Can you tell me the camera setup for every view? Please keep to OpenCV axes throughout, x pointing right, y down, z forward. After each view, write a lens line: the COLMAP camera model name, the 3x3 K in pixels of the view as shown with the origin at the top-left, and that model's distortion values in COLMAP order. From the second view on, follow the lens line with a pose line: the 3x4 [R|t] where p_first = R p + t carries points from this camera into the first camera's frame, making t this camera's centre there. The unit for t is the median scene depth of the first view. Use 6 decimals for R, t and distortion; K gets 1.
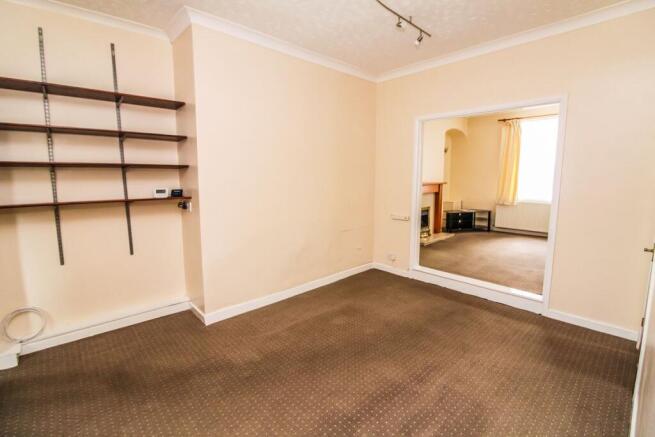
lens RADIAL K [[304.7, 0, 328.6], [0, 304.7, 209.1], [0, 0, 1]] dist [0.000370, 0.000072]
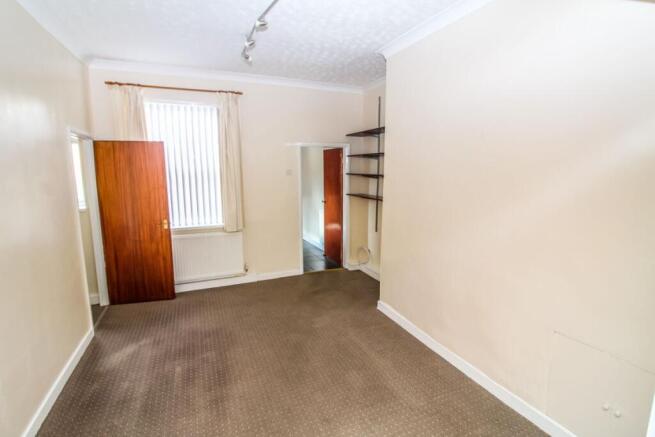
lens RADIAL K [[324.1, 0, 327.5], [0, 324.1, 218.5], [0, 0, 1]] dist [-0.000195, -0.000020]
pose [[-0.339621, 0.150667, -0.928417, 0.939635], [-0.107588, 0.974385, 0.197483, -0.227648], [0.934389, 0.166956, -0.314711, 1.379301]]
